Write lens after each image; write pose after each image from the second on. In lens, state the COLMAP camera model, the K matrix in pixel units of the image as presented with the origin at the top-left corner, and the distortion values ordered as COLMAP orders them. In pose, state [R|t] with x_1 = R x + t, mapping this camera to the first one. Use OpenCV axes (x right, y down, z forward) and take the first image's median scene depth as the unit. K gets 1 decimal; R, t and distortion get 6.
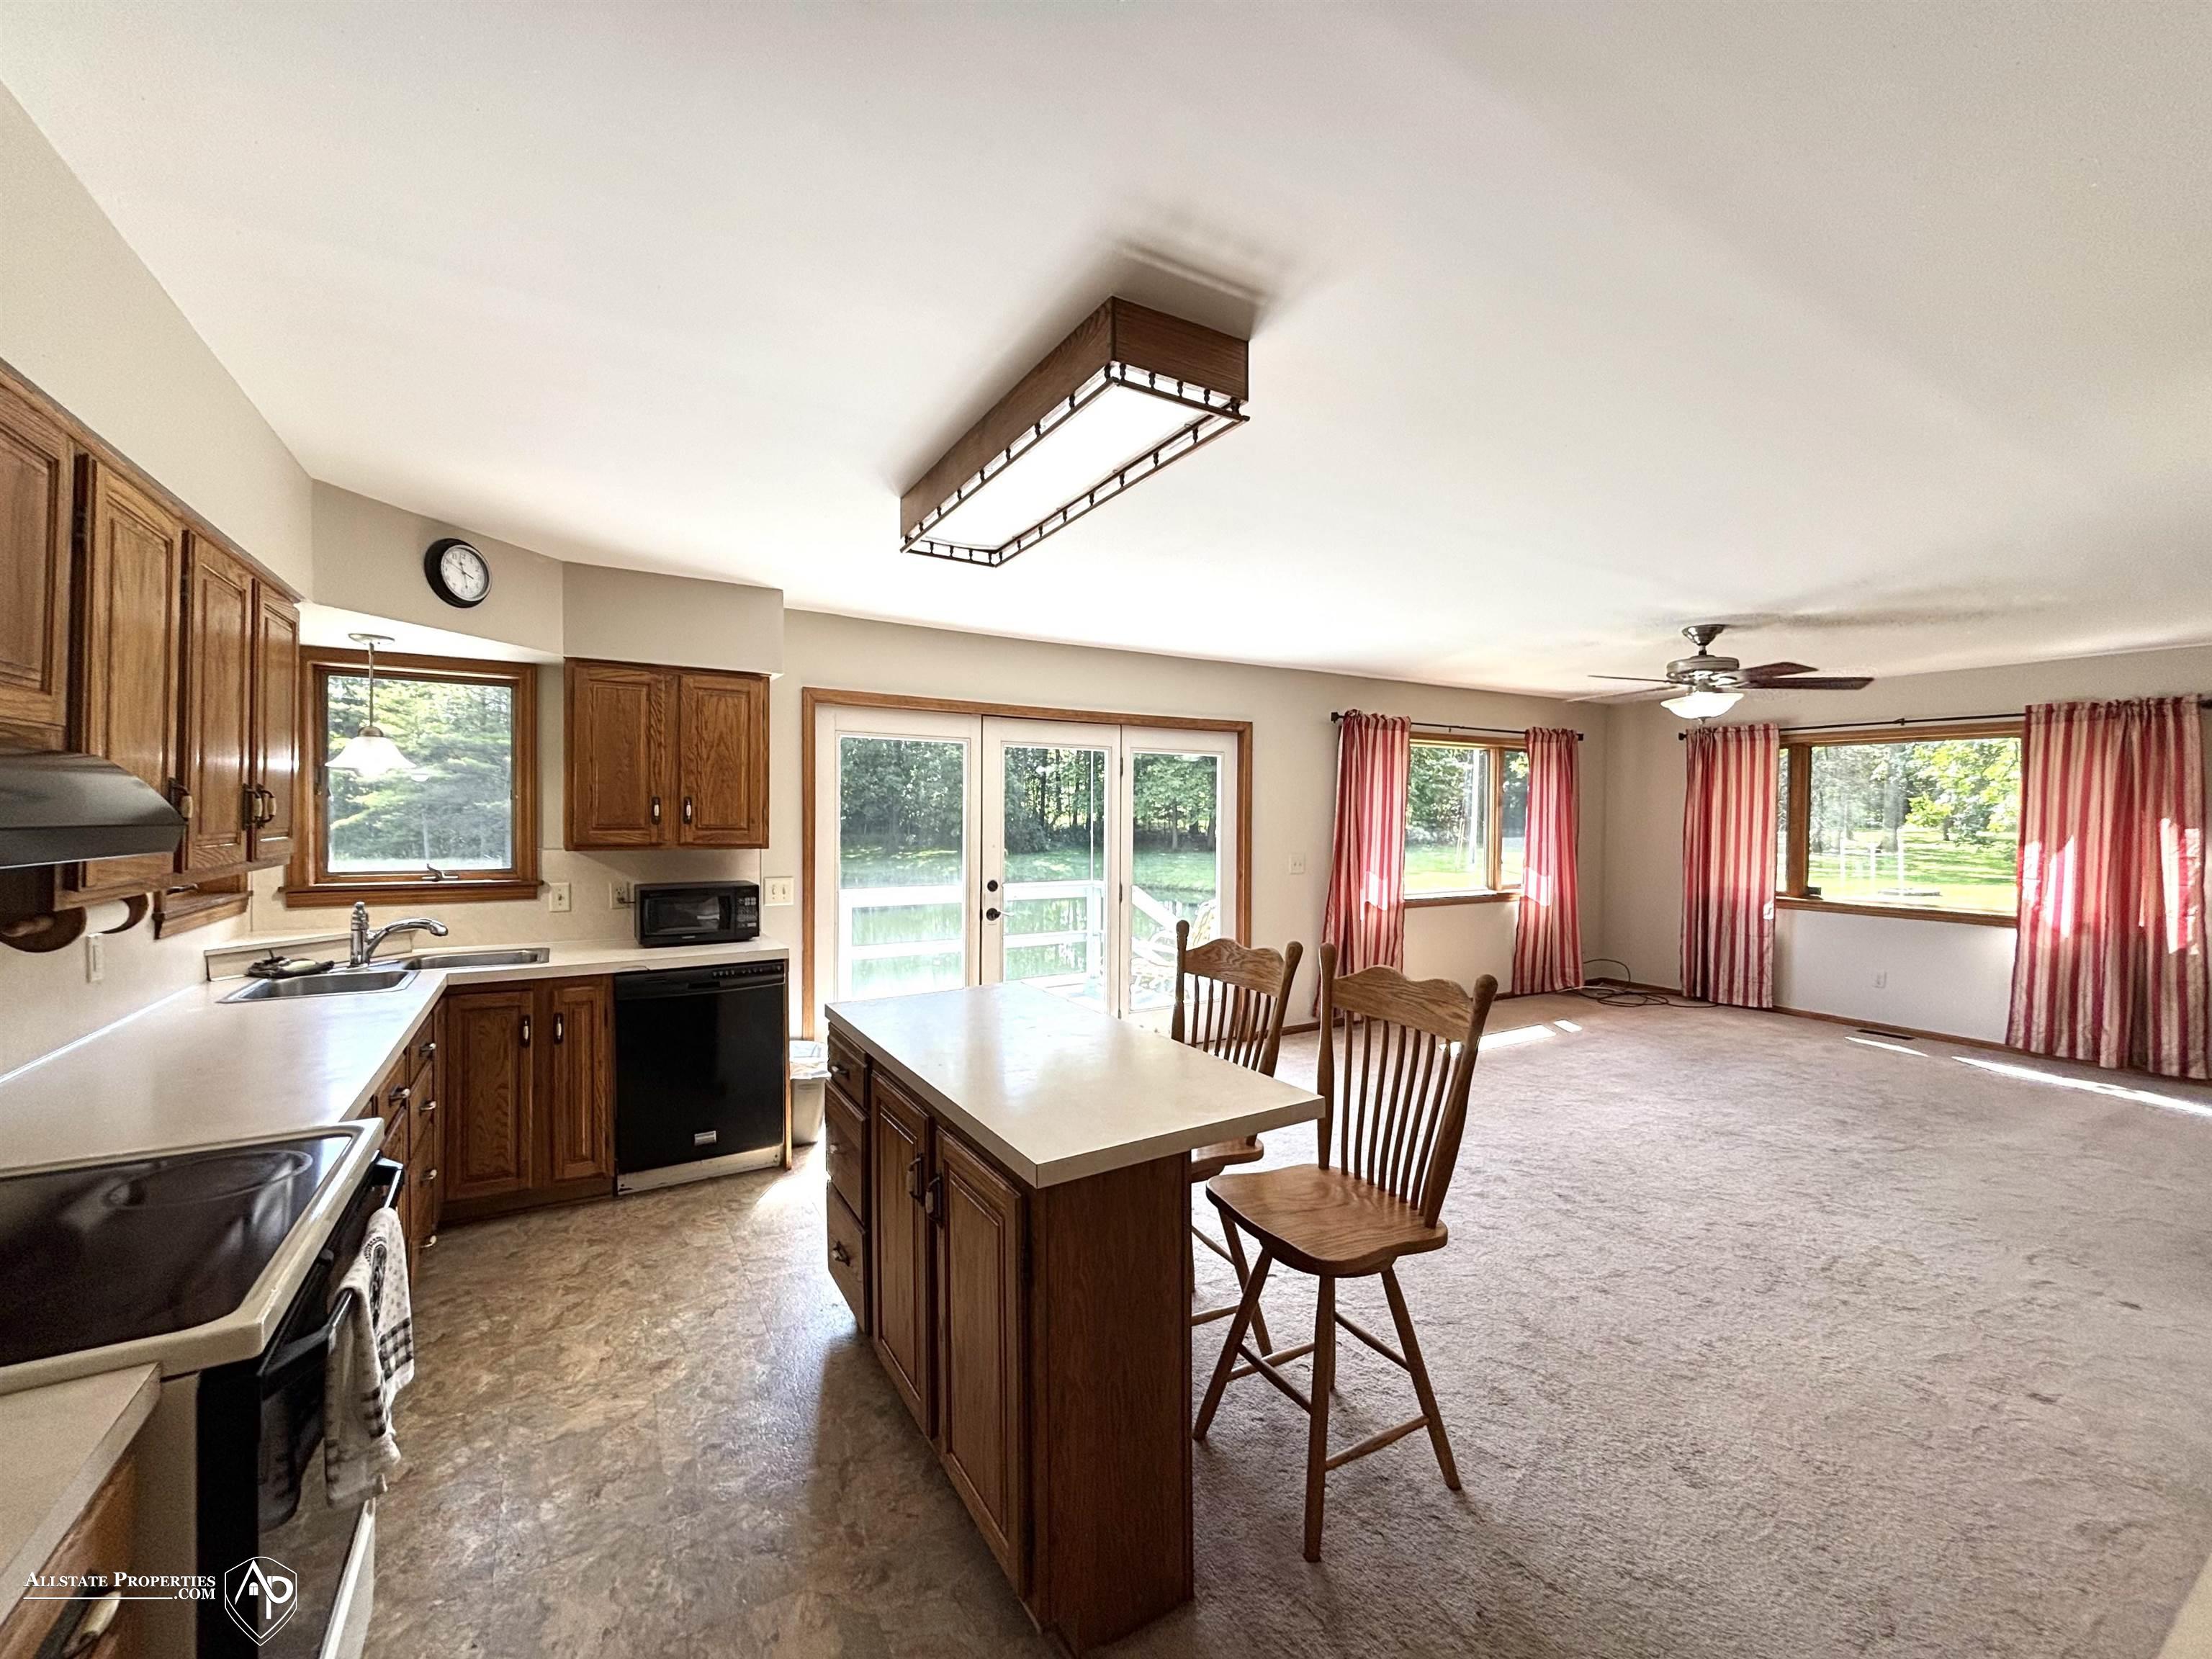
lens RADIAL K [[900.0, 0, 1106.0], [0, 900.0, 829.5], [0, 0, 1]] dist [-0.000545, 0.006691]
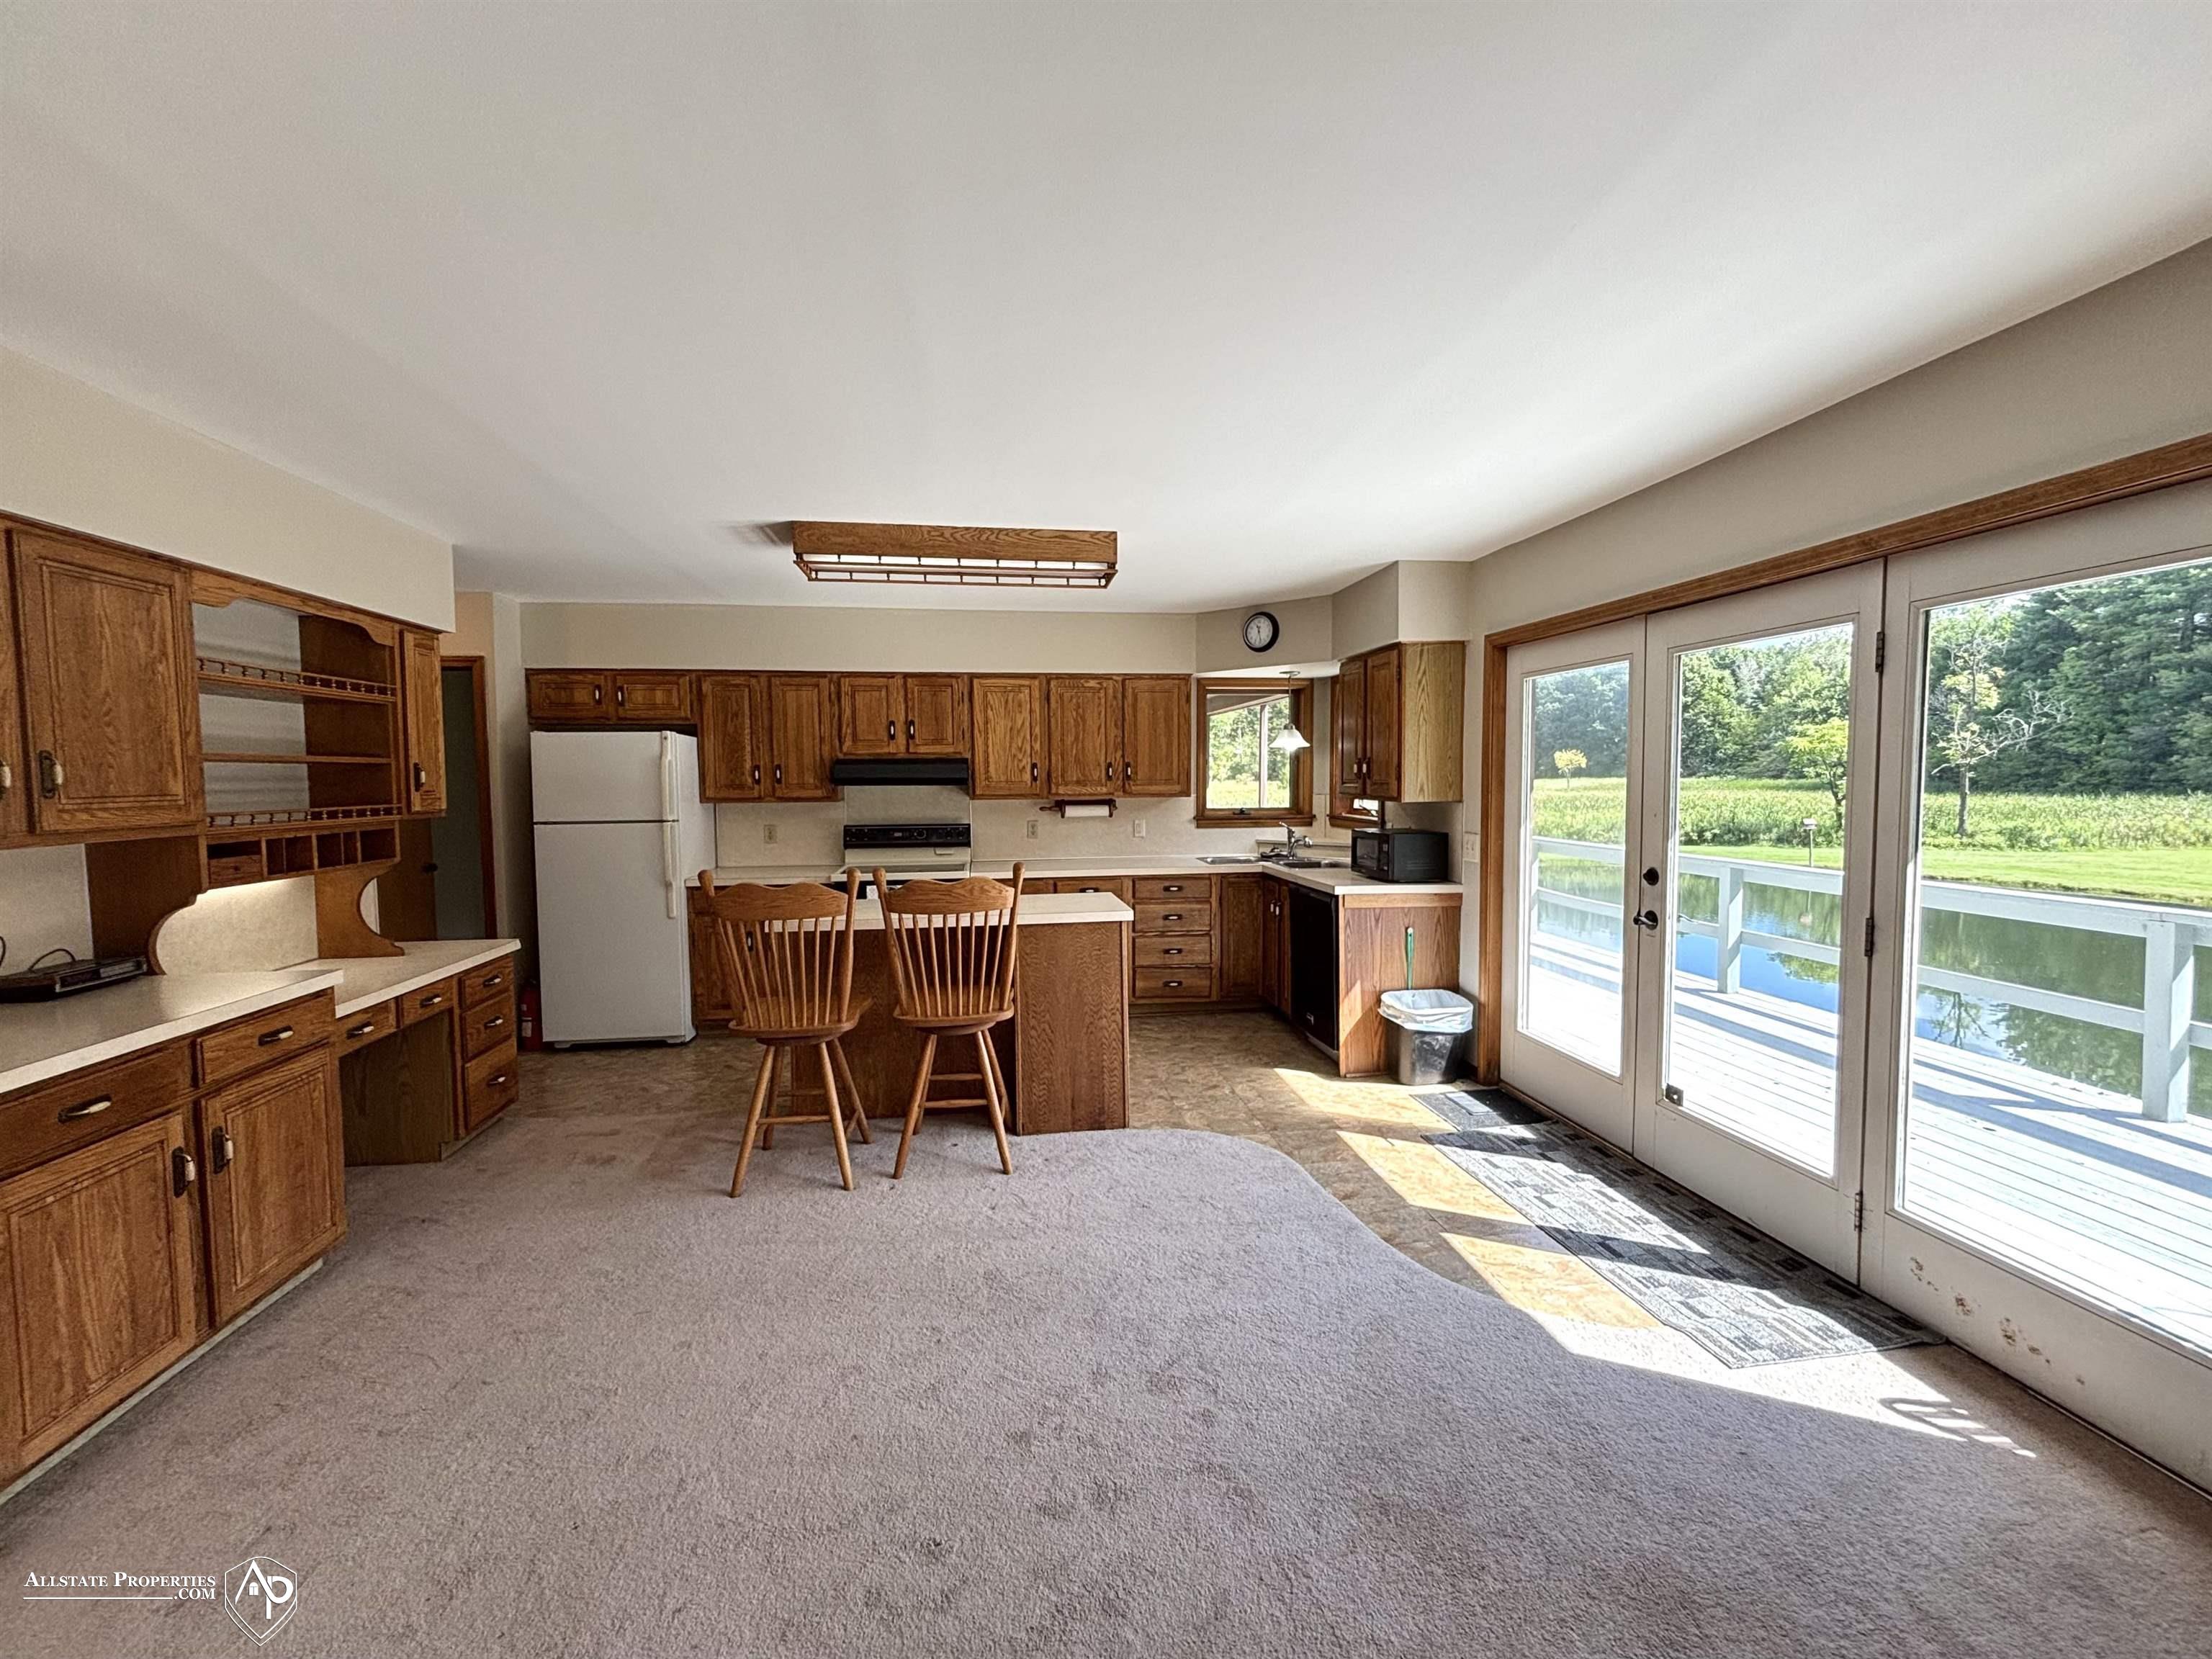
lens RADIAL K [[900.0, 0, 1106.0], [0, 900.0, 829.5], [0, 0, 1]] dist [-0.000545, 0.006691]
pose [[-0.389631, 0.049093, -0.919662, 0.529833], [-0.009707, 0.998304, 0.057403, -0.003125], [0.920920, 0.031293, -0.388494, 0.751001]]
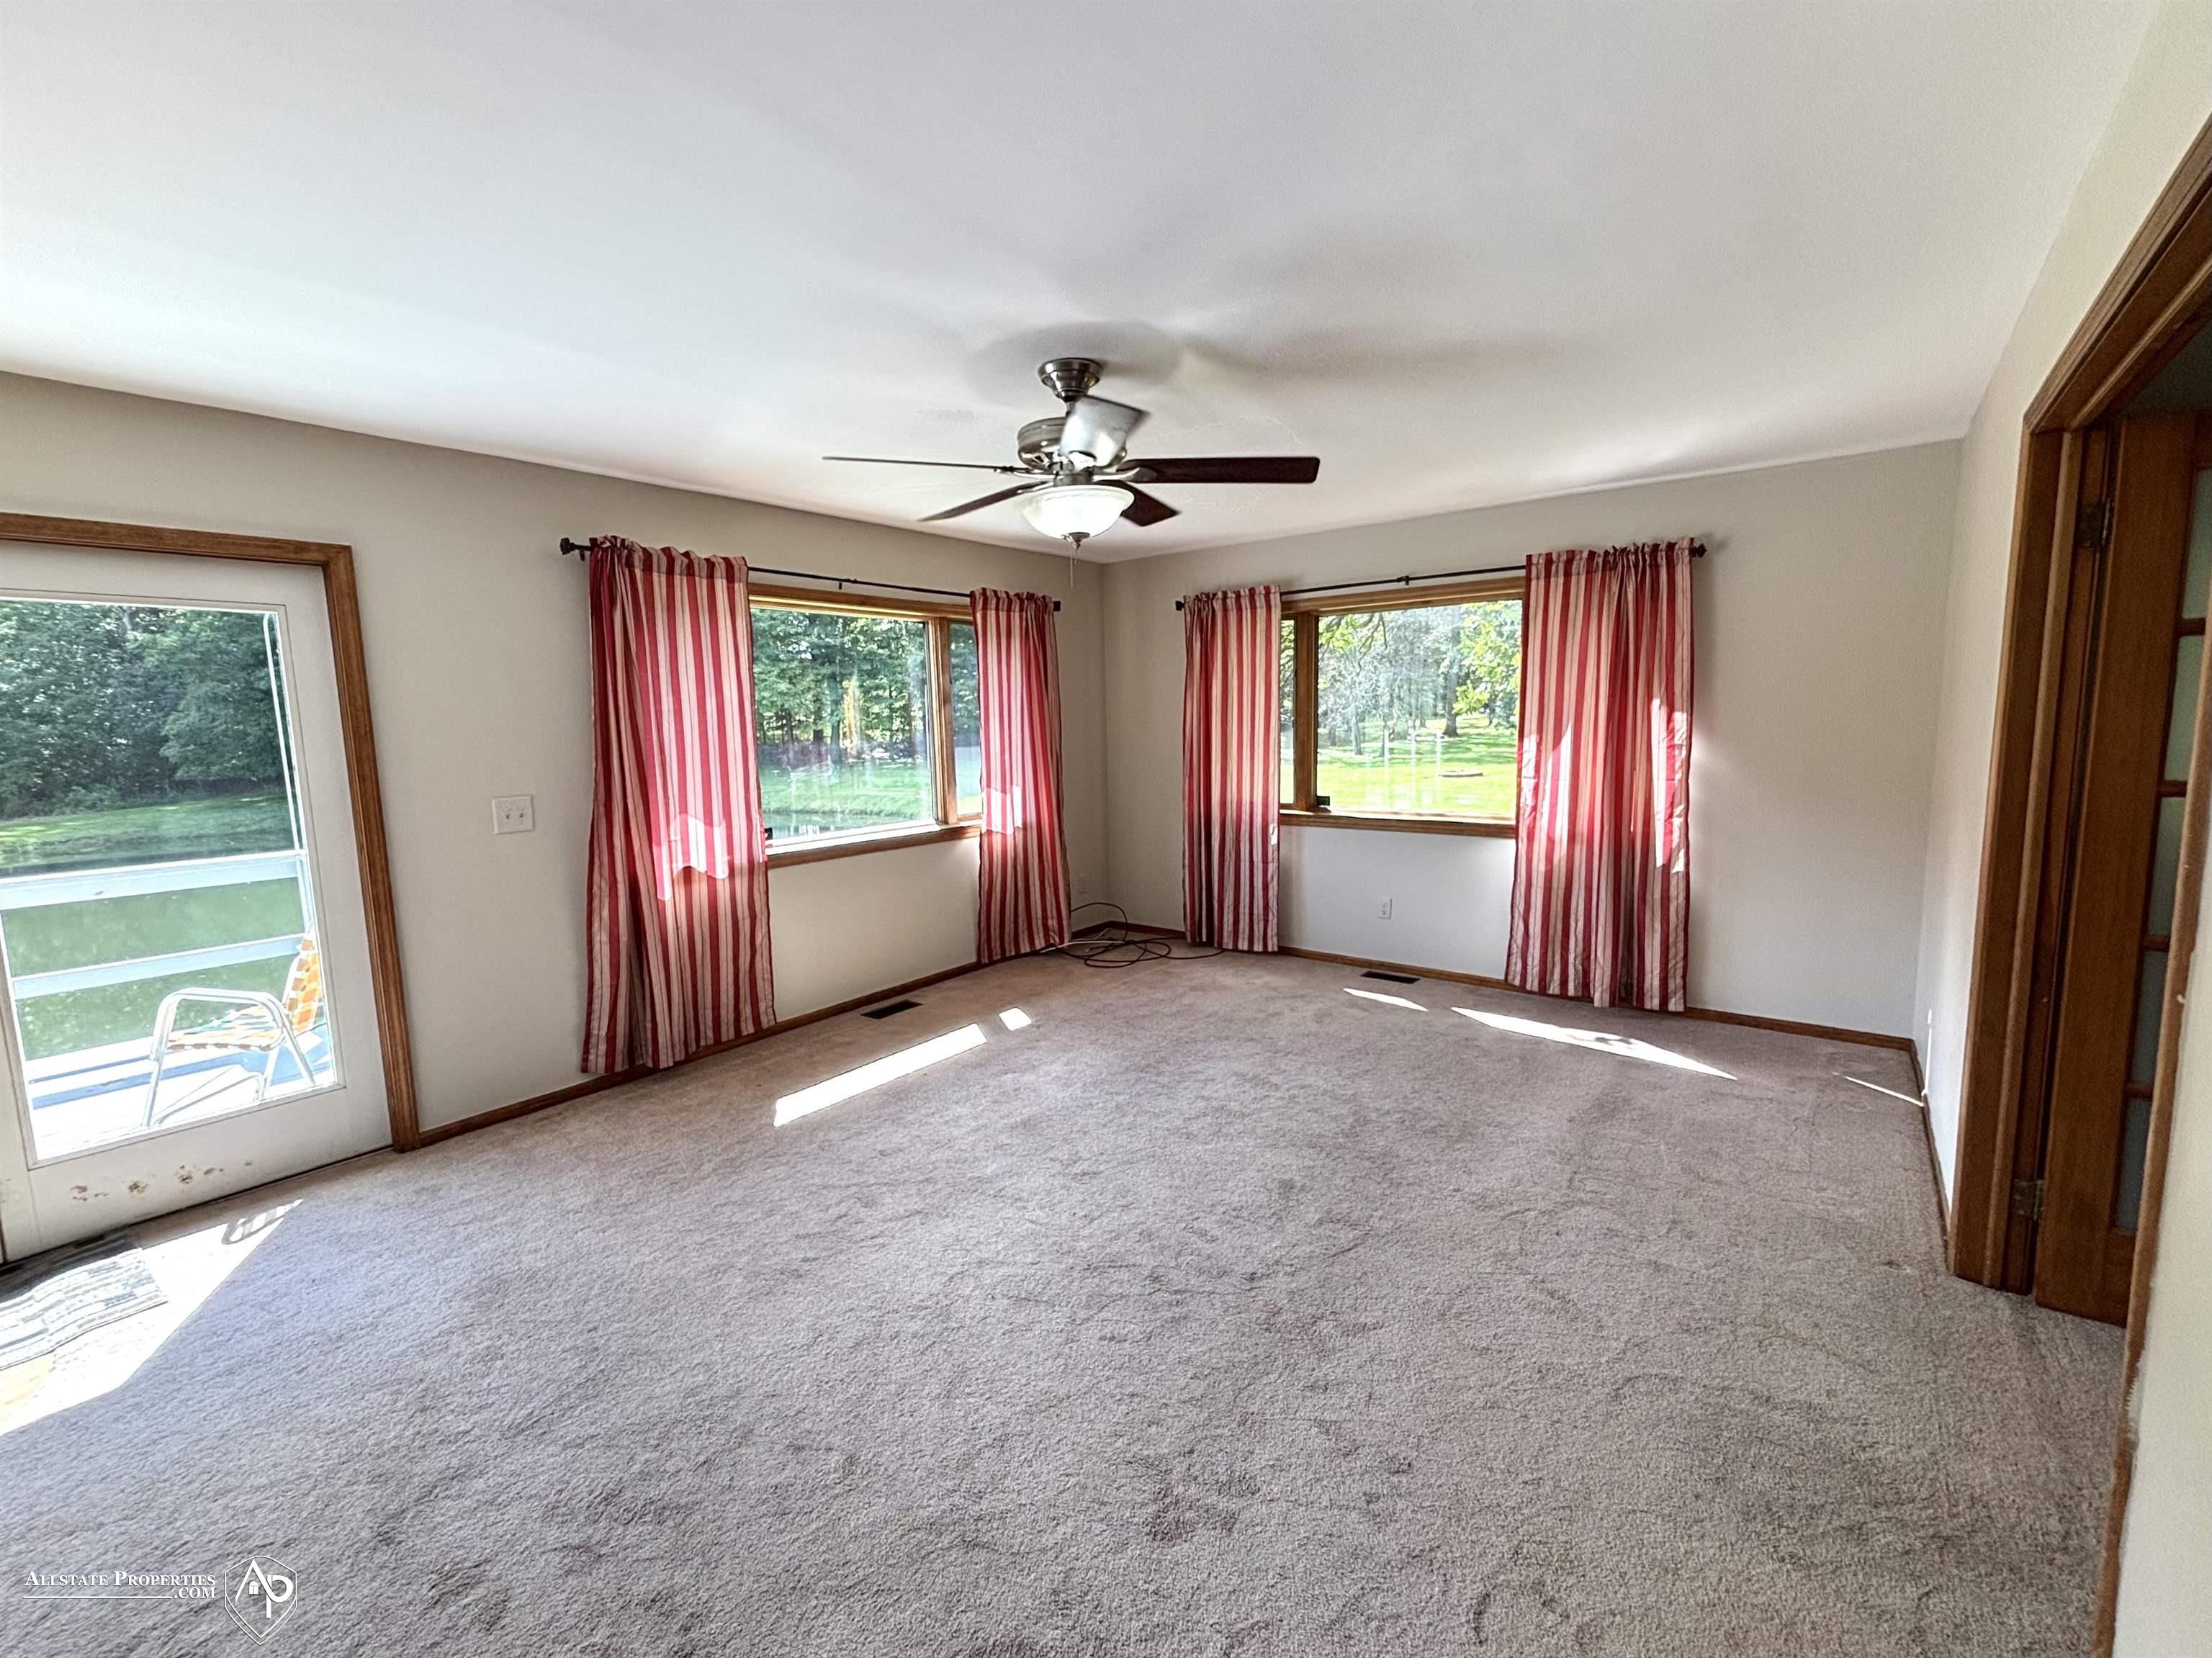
lens RADIAL K [[895.3, 0, 1108.4], [0, 895.3, 818.2], [0, 0, 1]] dist [0.018922, -0.000020]
pose [[0.940394, -0.066754, 0.333471, 0.370550], [0.035802, 0.994530, 0.098123, -0.001193], [-0.338197, -0.080335, 0.937640, 0.346230]]
